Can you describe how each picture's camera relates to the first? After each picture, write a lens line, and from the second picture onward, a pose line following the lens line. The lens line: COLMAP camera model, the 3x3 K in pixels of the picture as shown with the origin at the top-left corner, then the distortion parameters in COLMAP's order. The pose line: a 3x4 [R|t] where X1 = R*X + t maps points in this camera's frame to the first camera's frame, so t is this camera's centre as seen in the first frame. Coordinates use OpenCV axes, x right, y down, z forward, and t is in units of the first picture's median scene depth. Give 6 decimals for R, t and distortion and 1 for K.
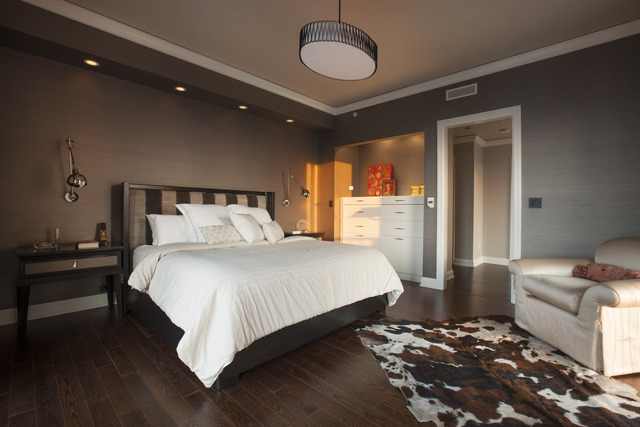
lens RADIAL K [[290.6, 0, 317.8], [0, 290.6, 208.5], [0, 0, 1]] dist [-0.009561, 0.002570]
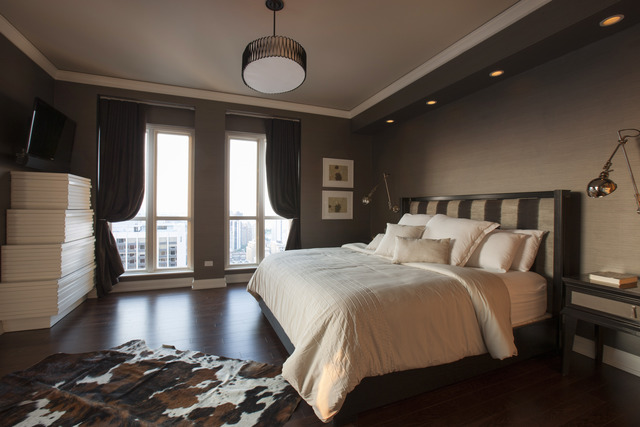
lens RADIAL K [[290.6, 0, 314.3], [0, 290.6, 212.3], [0, 0, 1]] dist [-0.009561, 0.002570]
pose [[-0.433945, -0.005492, -0.900922, 1.019078], [-0.008454, 0.999962, -0.002024, -0.024621], [0.900900, 0.006738, -0.433975, 1.730828]]
